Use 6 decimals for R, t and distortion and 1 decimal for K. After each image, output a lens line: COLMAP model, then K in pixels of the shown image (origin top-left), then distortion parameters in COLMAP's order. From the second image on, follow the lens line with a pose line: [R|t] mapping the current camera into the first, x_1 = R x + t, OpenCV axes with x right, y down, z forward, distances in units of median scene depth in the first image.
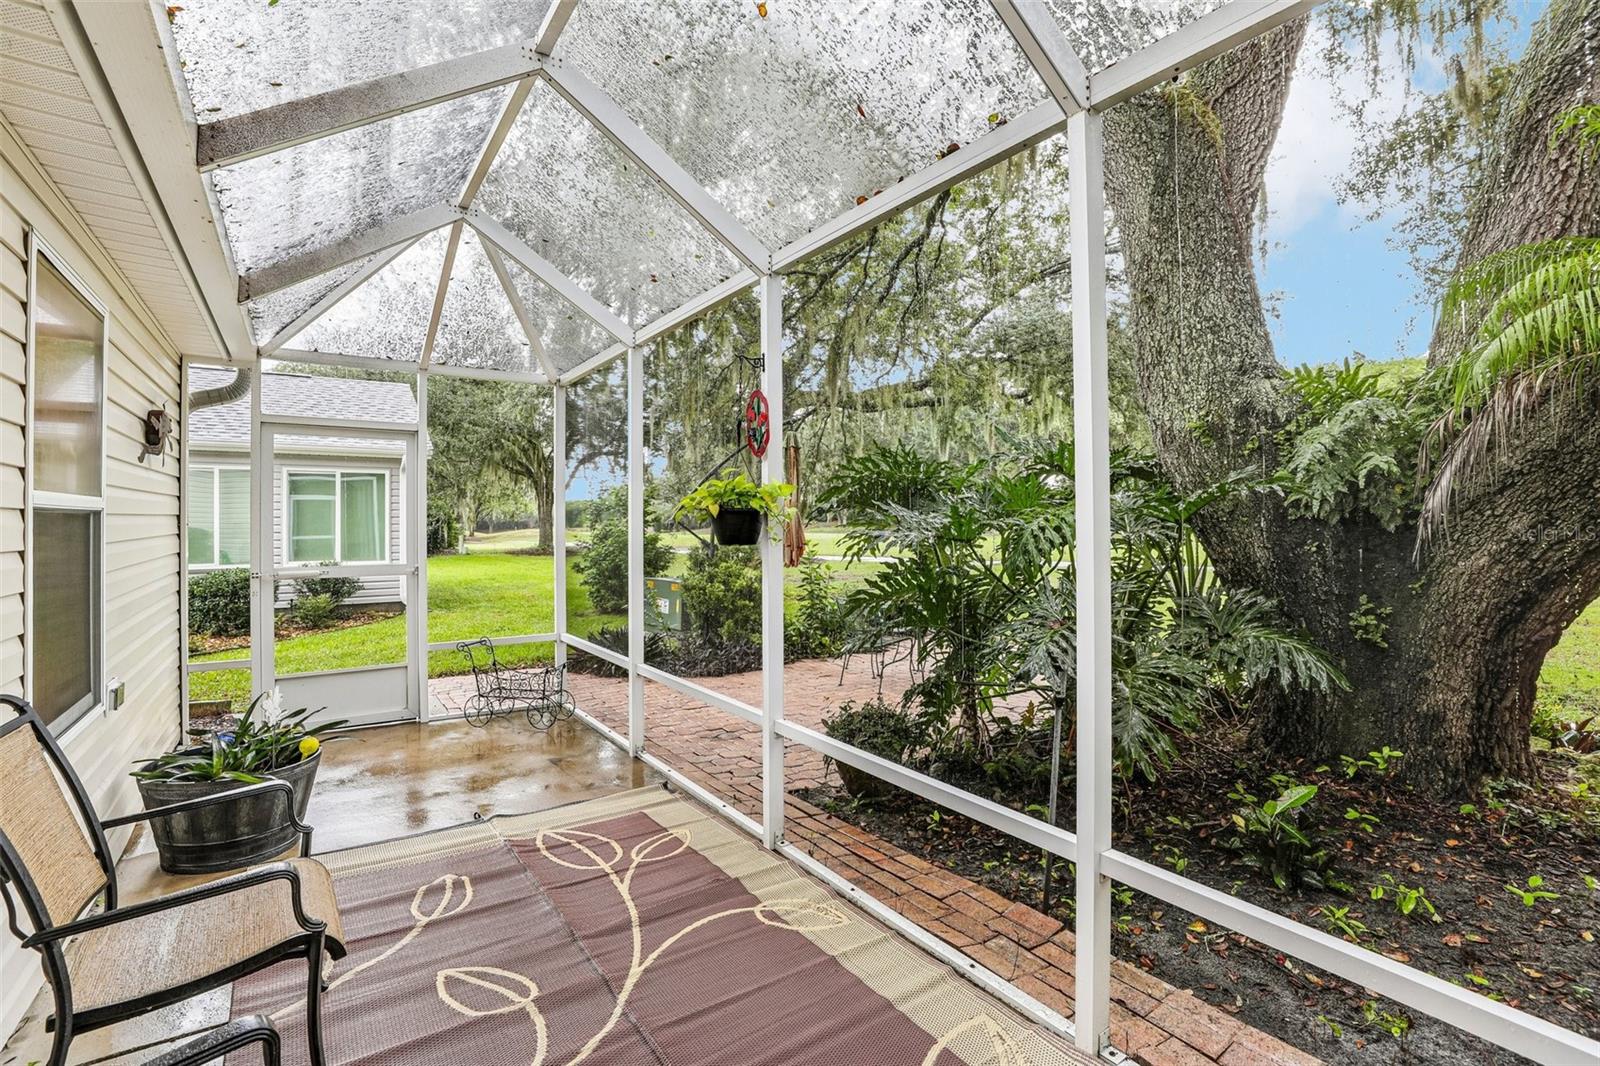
lens RADIAL K [[744.1, 0, 805.3], [0, 744.1, 525.7], [0, 0, 1]] dist [-0.024140, 0.001311]
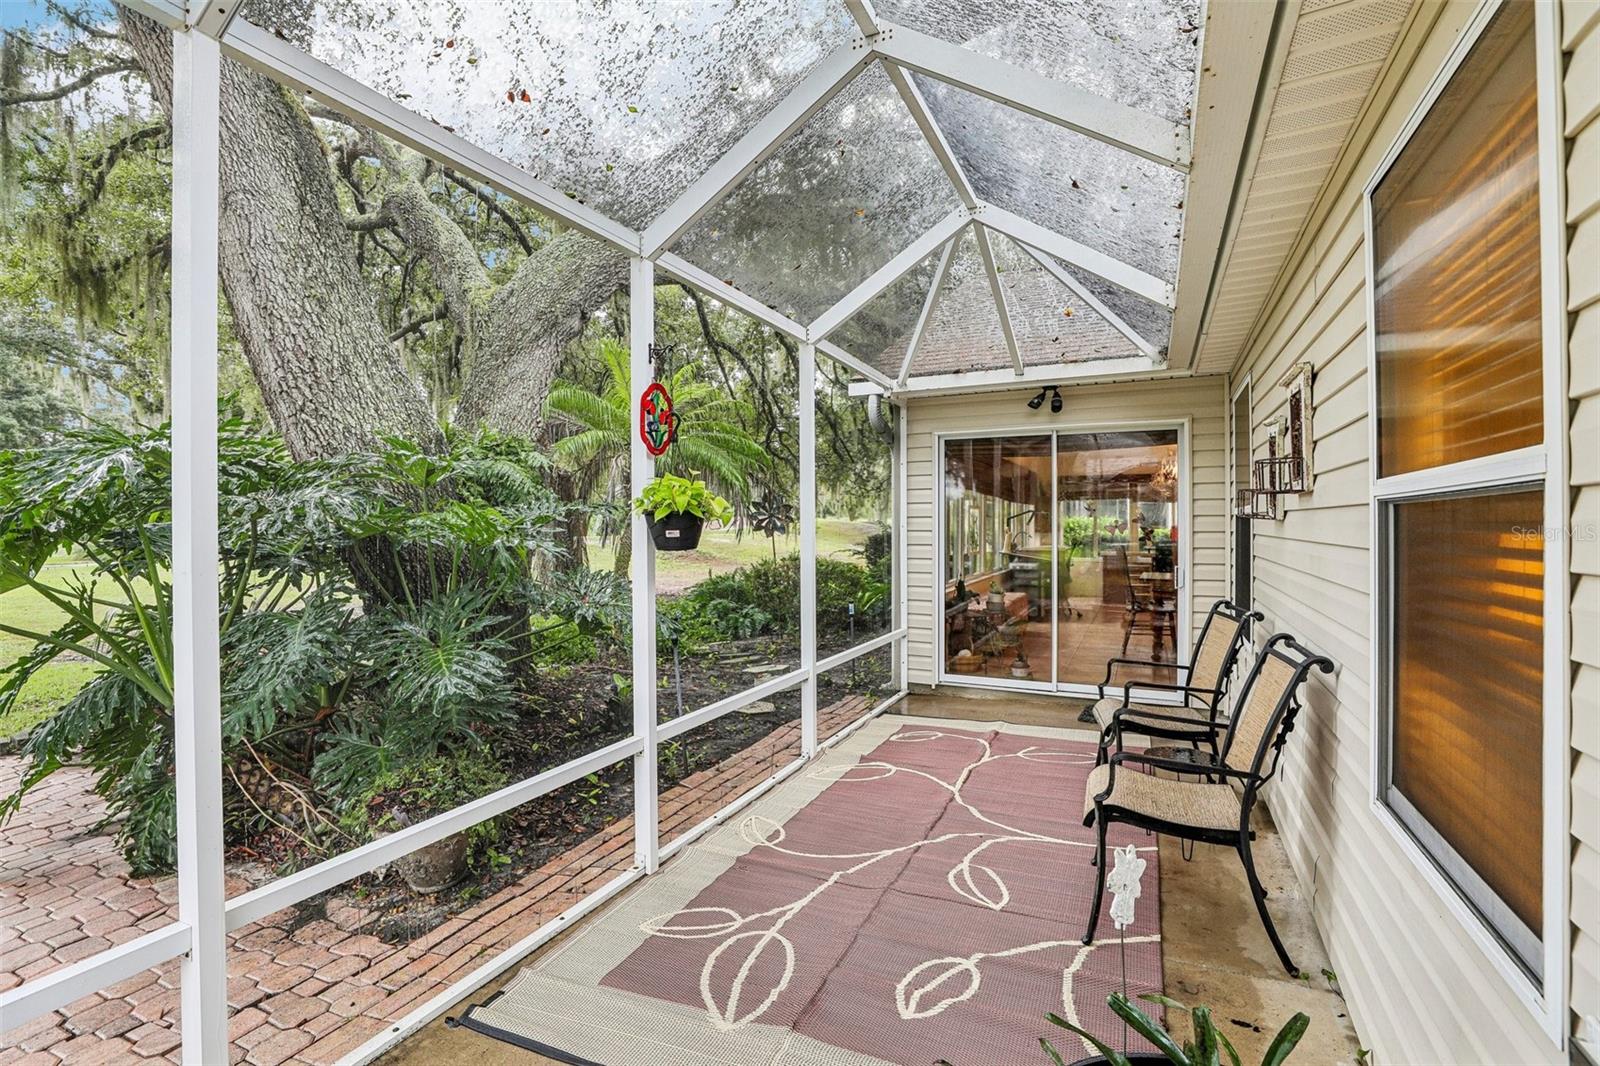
lens RADIAL K [[744.1, 0, 789.7], [0, 744.1, 527.5], [0, 0, 1]] dist [-0.024140, 0.001311]
pose [[-0.496672, 0.004333, 0.867928, -1.079178], [0.005367, 0.999984, -0.001922, 0.000549], [-0.867922, 0.003704, -0.496687, 1.487415]]
